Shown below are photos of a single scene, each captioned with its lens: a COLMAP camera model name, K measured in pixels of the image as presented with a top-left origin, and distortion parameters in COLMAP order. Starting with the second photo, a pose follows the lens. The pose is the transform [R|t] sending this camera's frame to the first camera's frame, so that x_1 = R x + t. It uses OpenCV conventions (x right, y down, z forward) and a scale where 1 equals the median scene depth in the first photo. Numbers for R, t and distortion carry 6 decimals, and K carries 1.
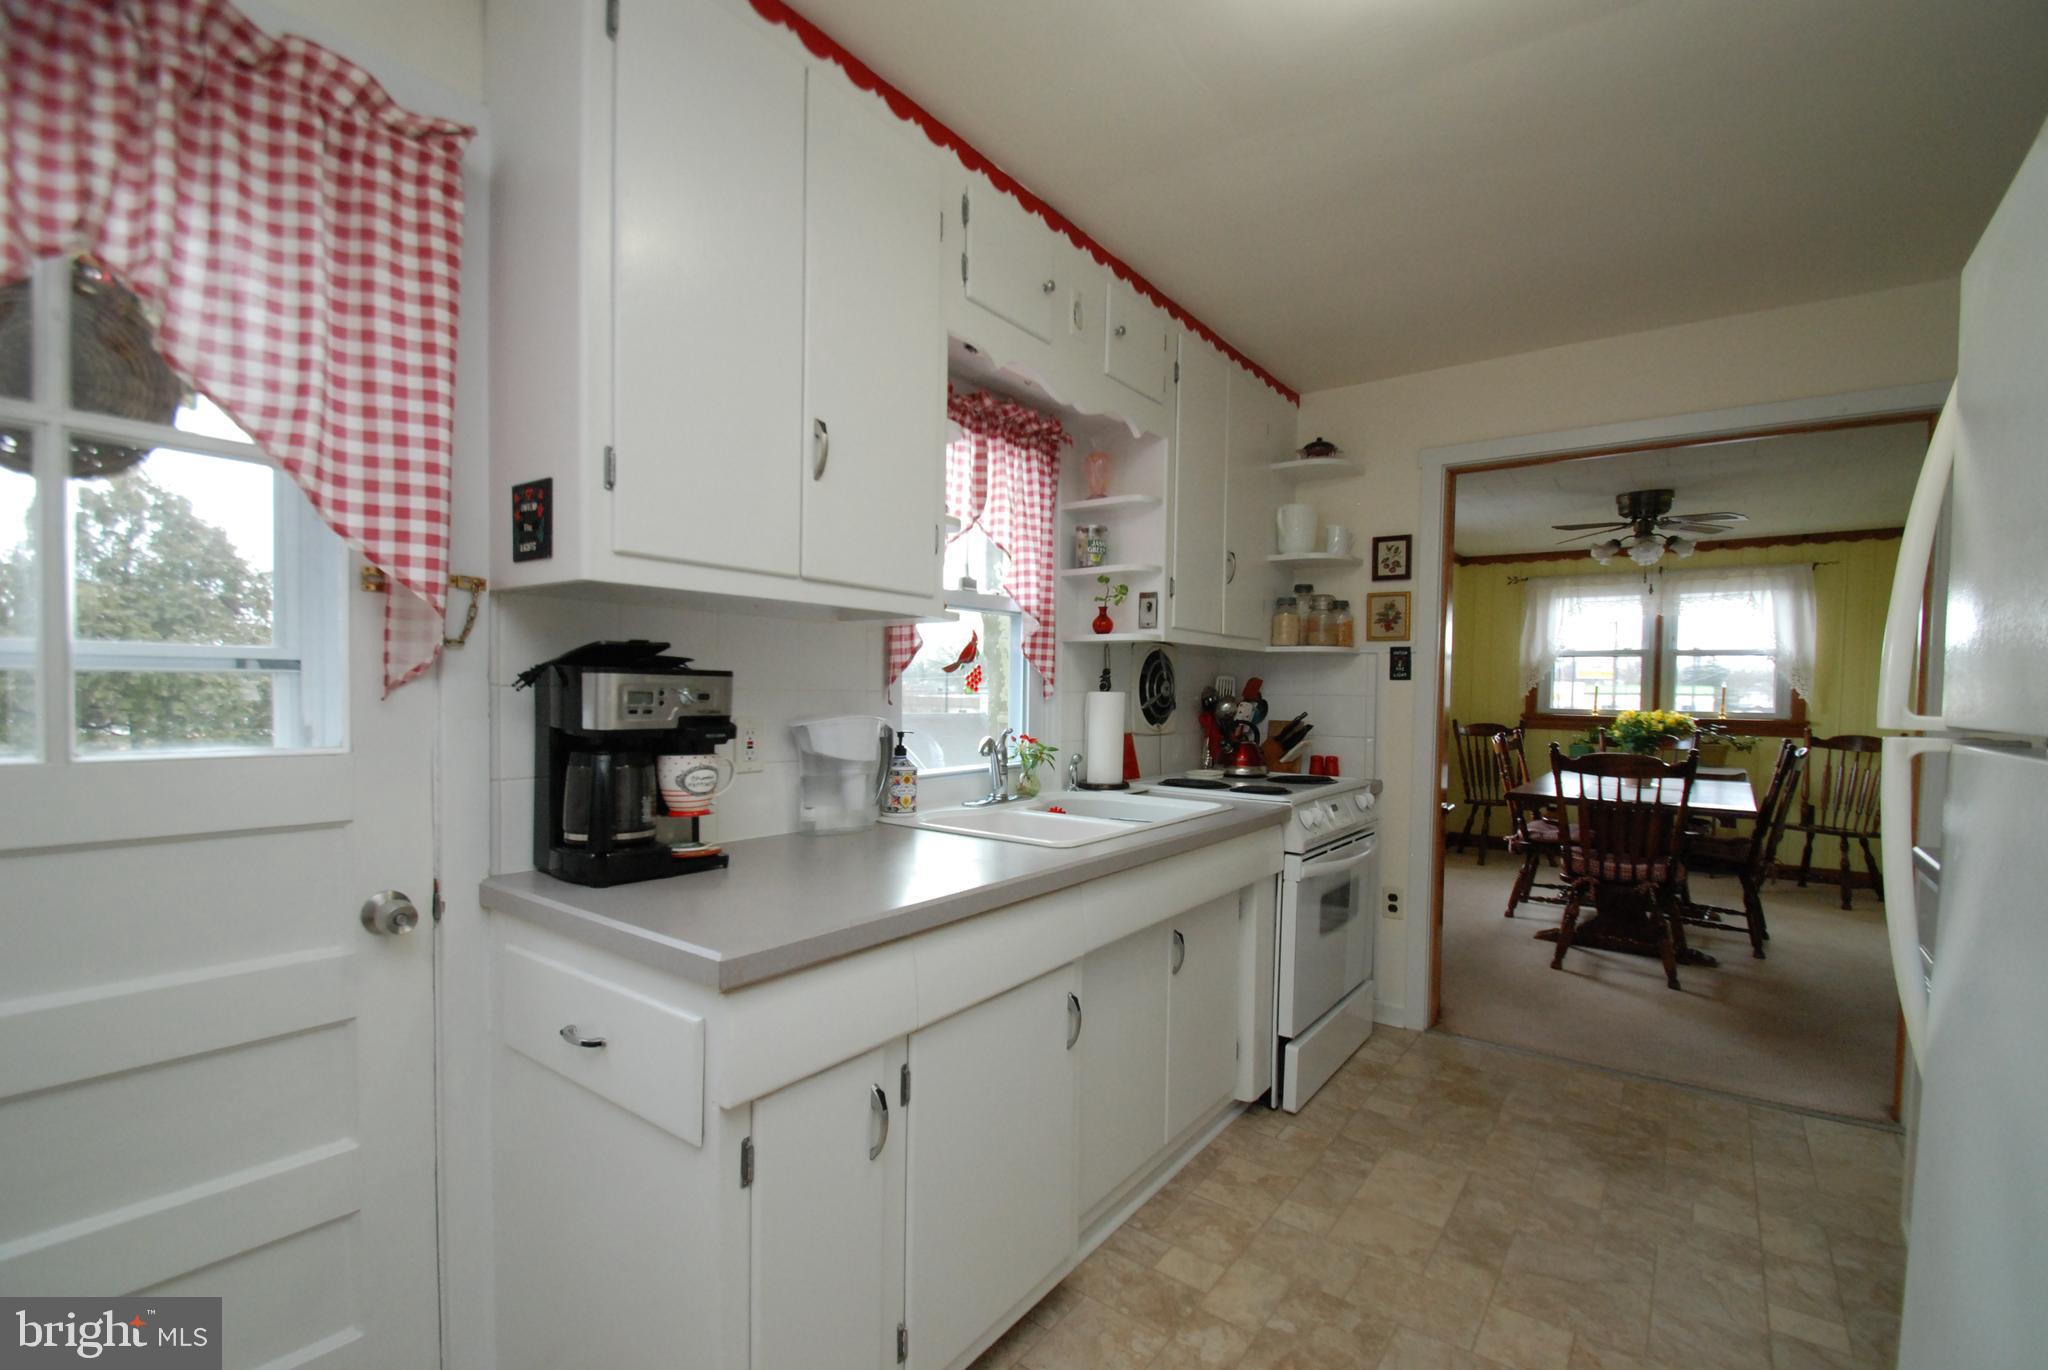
lens RADIAL K [[896.8, 0, 1036.0], [0, 896.8, 713.3], [0, 0, 1]] dist [0.000581, -0.009481]
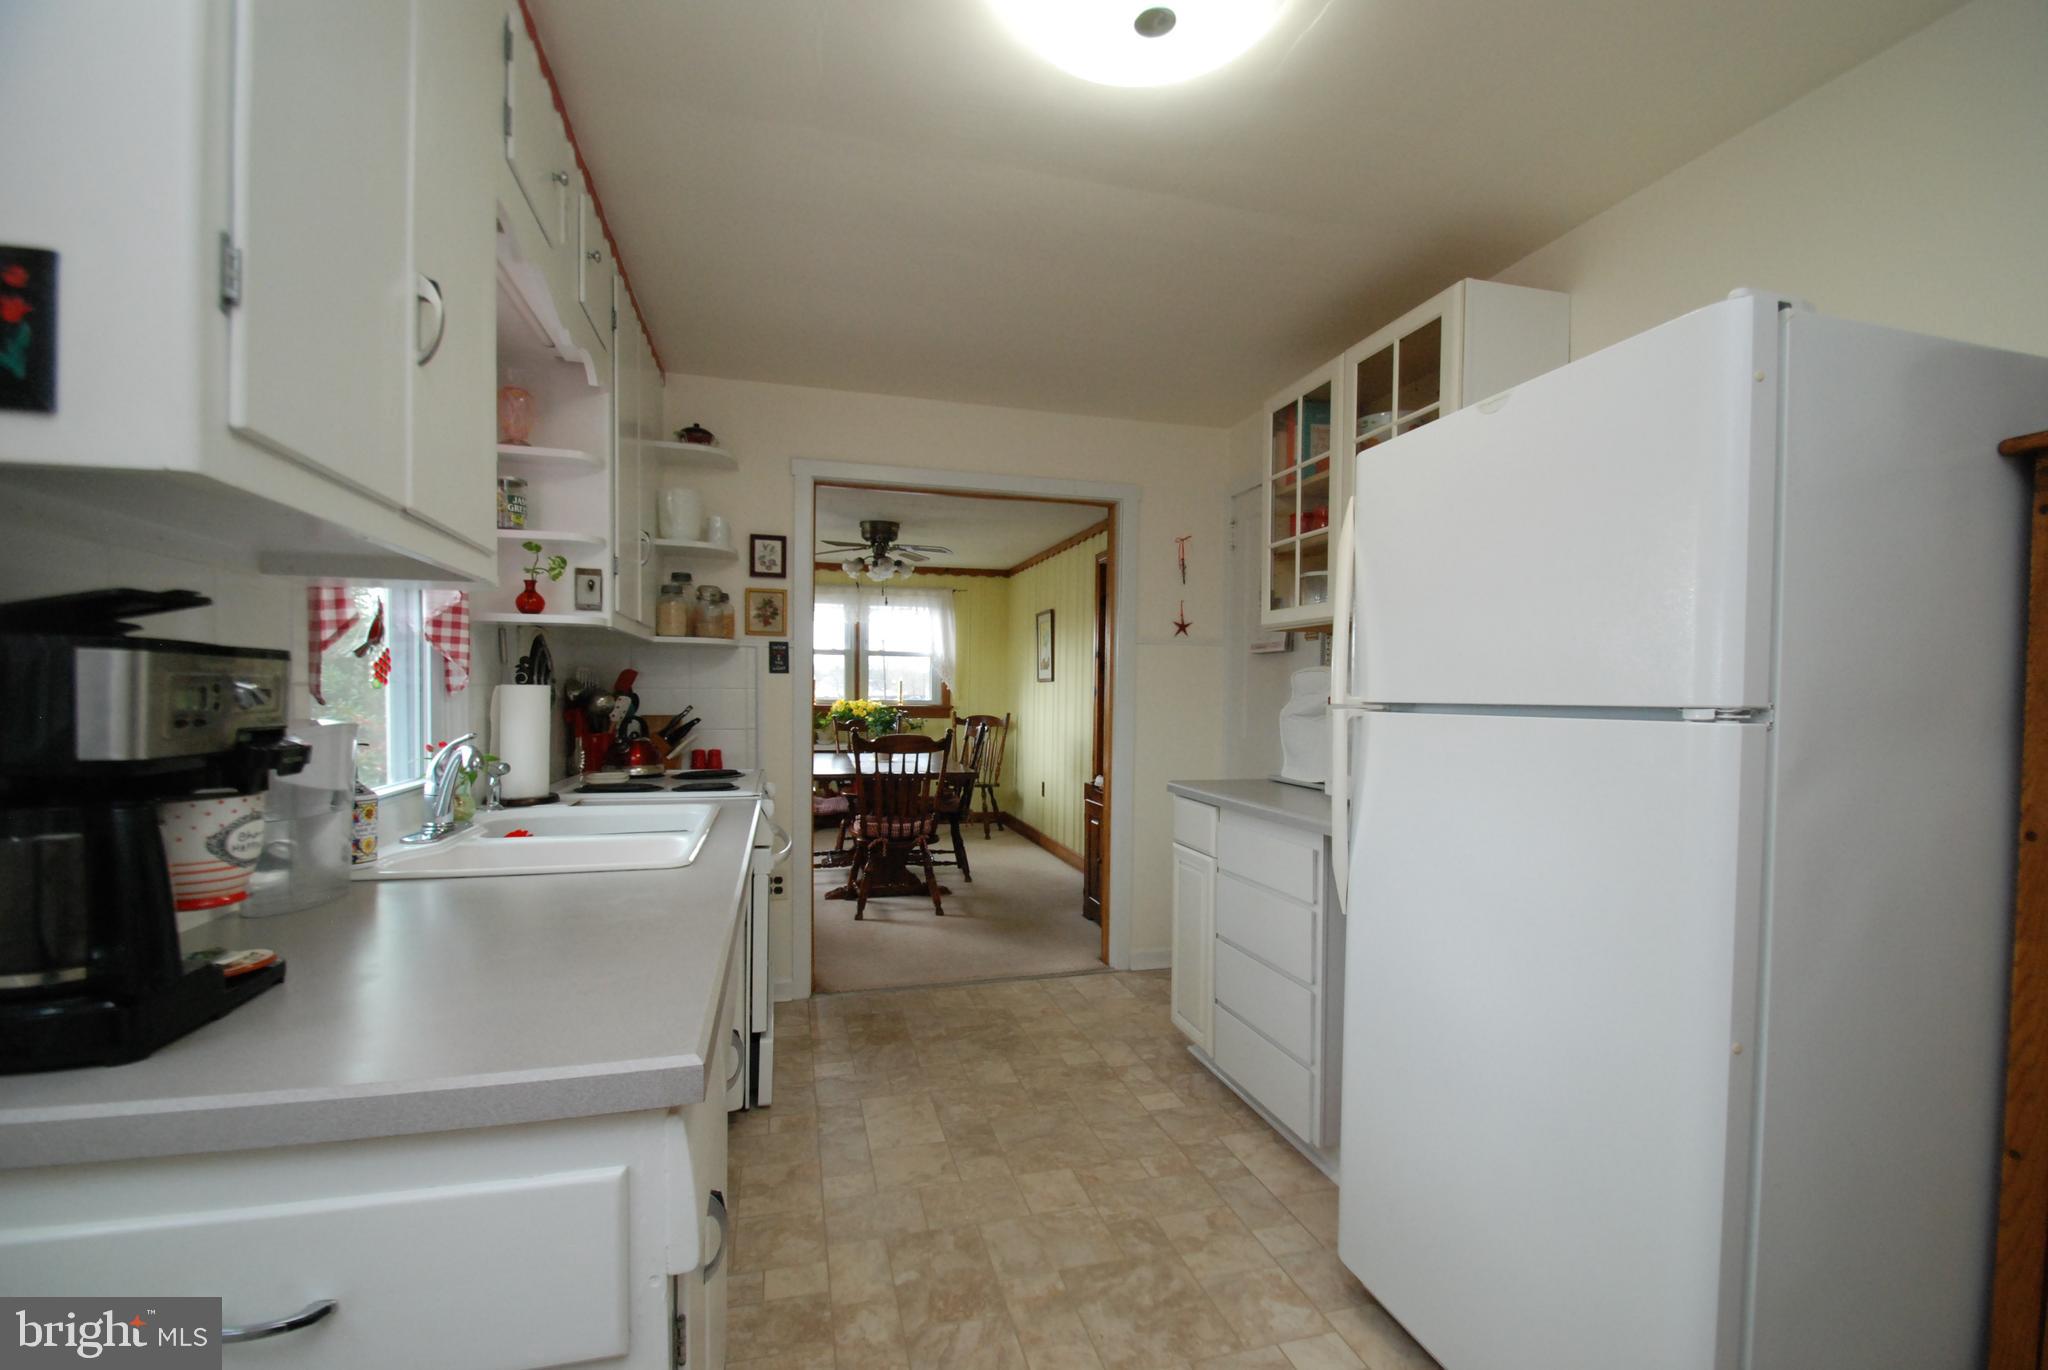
lens RADIAL K [[896.8, 0, 1036.0], [0, 896.8, 713.3], [0, 0, 1]] dist [0.000581, -0.009481]
pose [[0.606847, -0.026758, 0.794368, -0.250171], [0.020788, 0.999626, 0.017791, -0.002555], [-0.794546, 0.005717, 0.607176, 0.120366]]
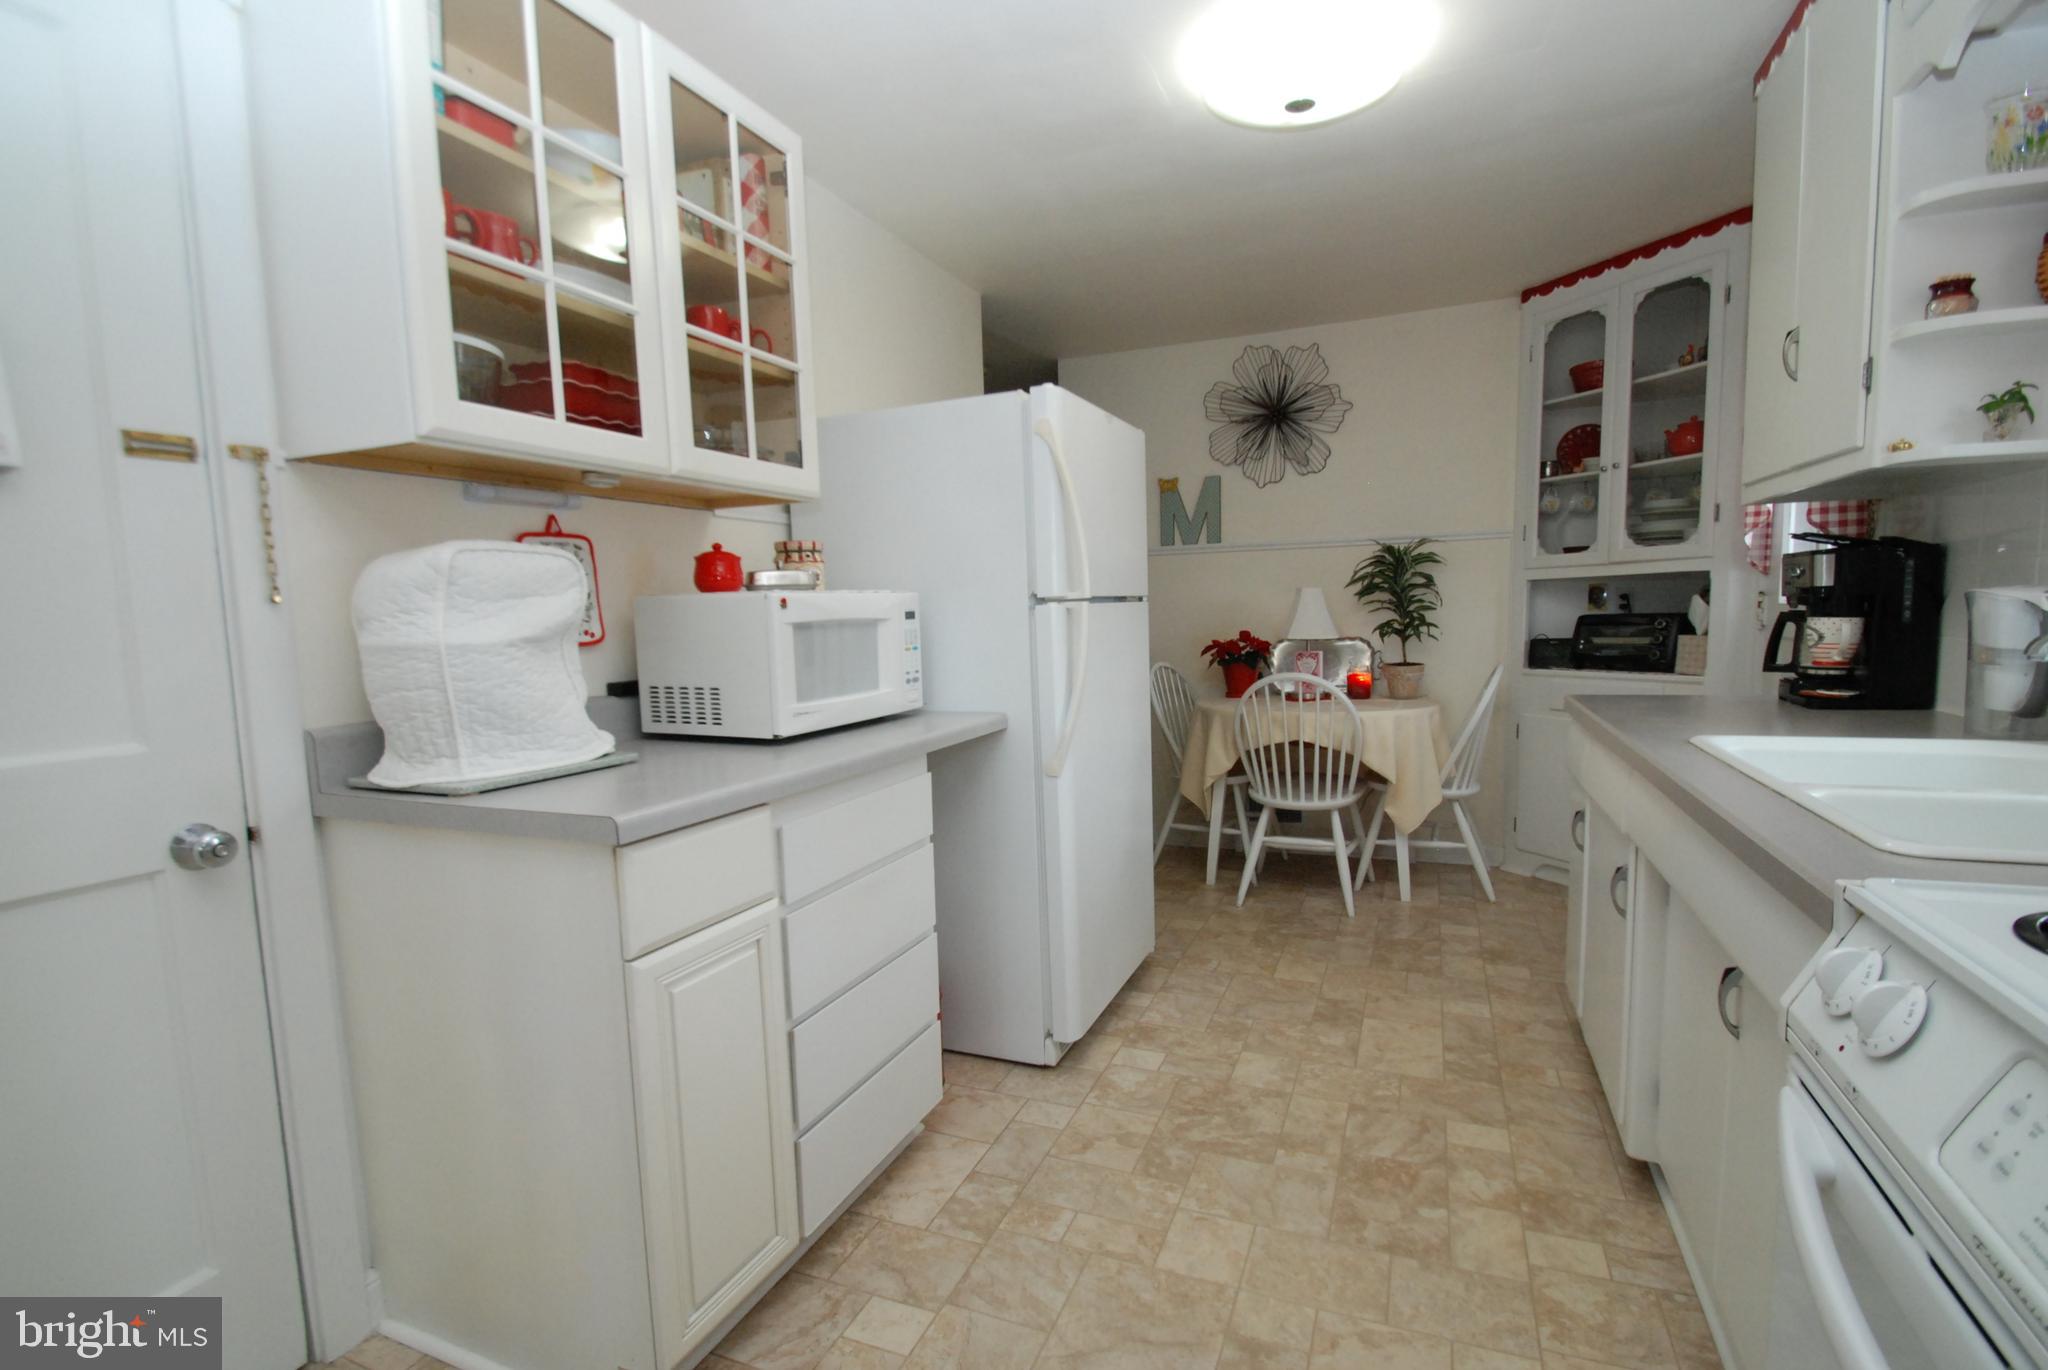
lens RADIAL K [[929.6, 0, 1043.4], [0, 929.6, 712.9], [0, 0, 1]] dist [0.001798, -0.000493]
pose [[-0.967219, 0.040097, -0.250756, 0.499500], [0.006621, 0.991102, 0.132943, -0.002363], [0.253856, 0.126925, -0.958878, 0.974119]]
